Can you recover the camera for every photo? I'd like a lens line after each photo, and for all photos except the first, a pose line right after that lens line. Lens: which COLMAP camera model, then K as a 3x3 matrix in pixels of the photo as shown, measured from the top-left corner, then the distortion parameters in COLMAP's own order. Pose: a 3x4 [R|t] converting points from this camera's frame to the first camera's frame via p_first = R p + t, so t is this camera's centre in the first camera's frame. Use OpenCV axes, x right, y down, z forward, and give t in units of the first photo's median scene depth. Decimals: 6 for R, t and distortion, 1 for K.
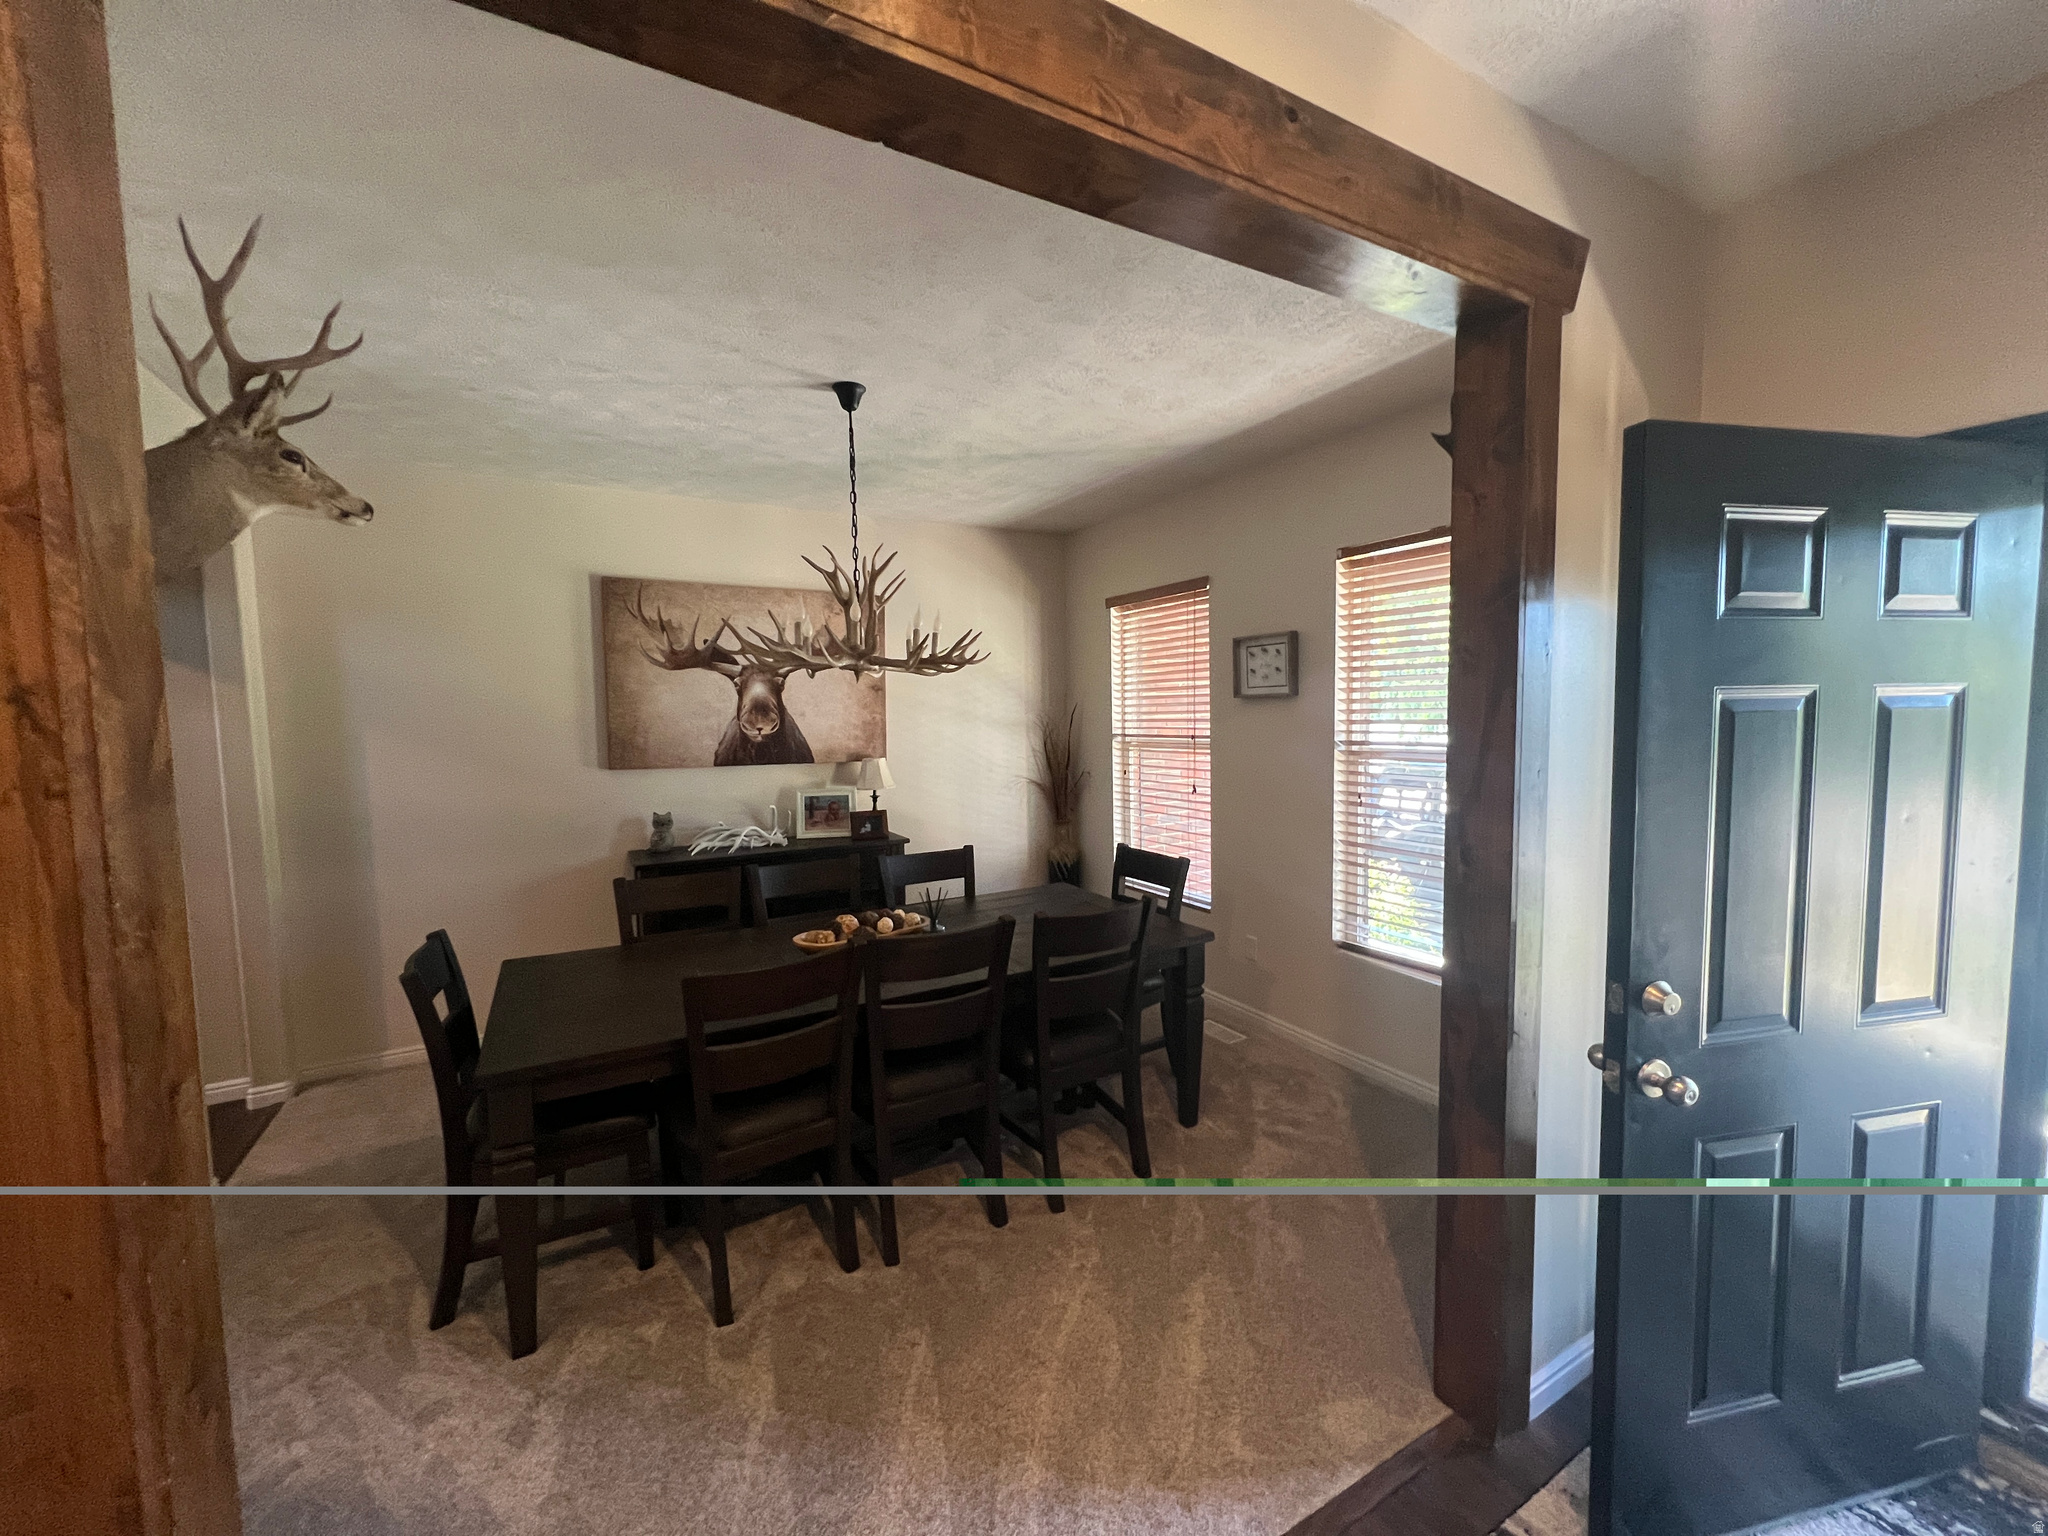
lens RADIAL K [[813.1, 0, 1024.0], [0, 813.1, 768.0], [0, 0, 1]] dist [0.001553, -0.000016]
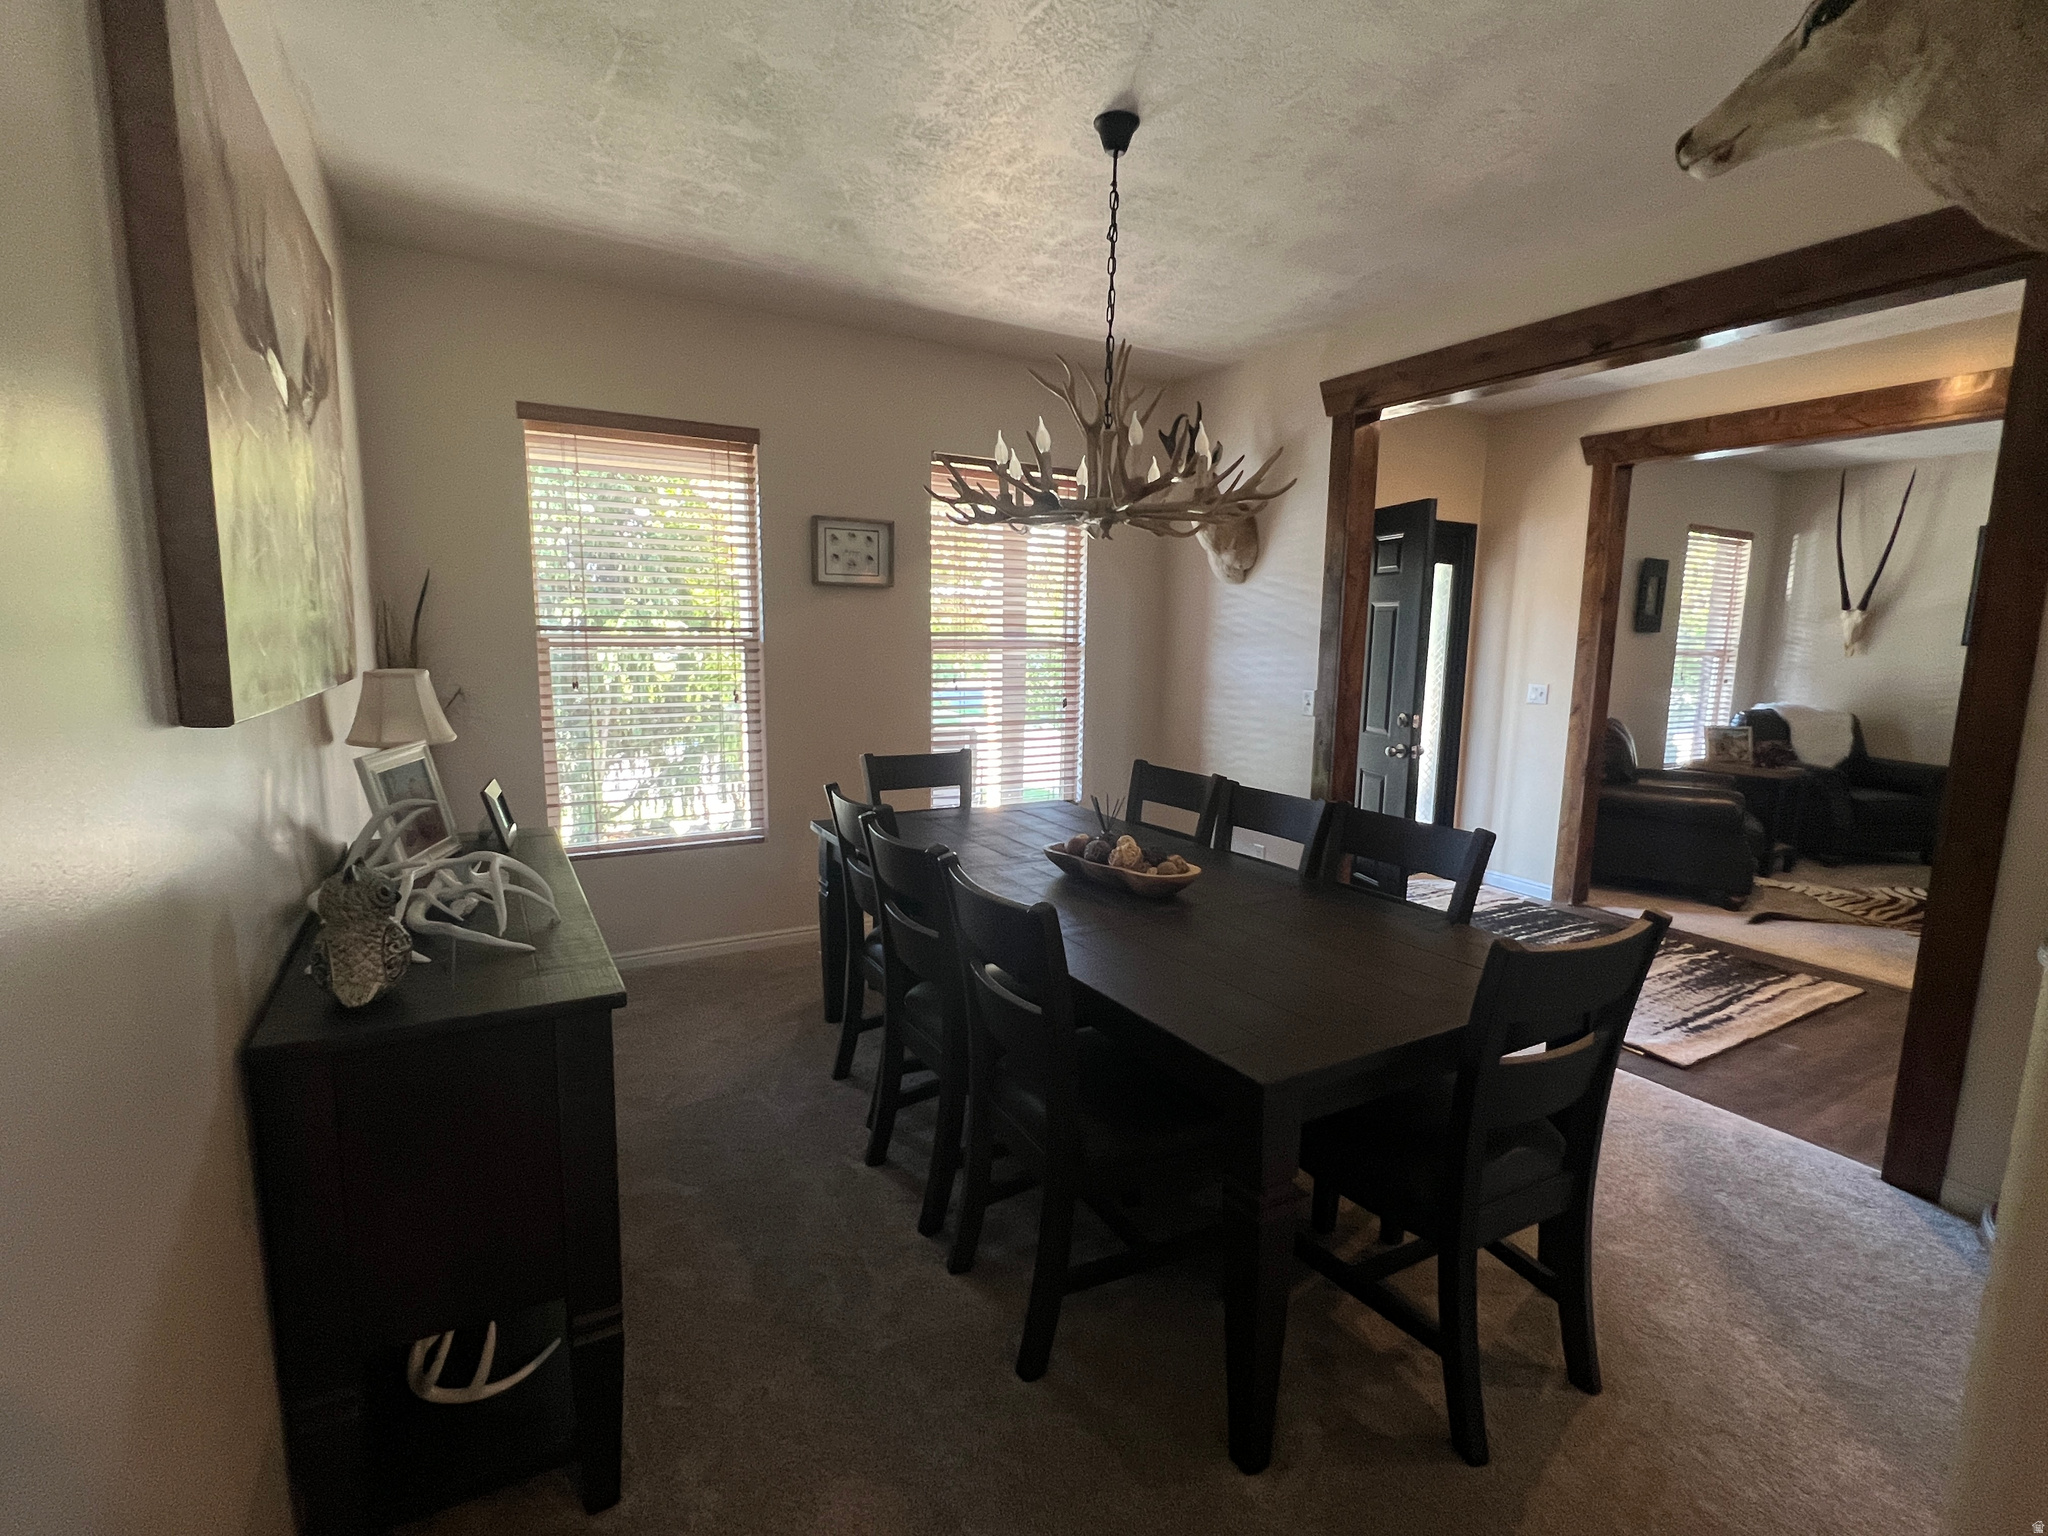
lens RADIAL K [[952.8, 0, 1024.0], [0, 952.8, 768.0], [0, 0, 1]] dist [0.000604, 0.000071]
pose [[-0.003583, -0.128924, 0.991648, -0.824265], [0.060676, 0.989799, 0.128903, -0.007779], [-0.998151, 0.060632, 0.004276, 0.804951]]
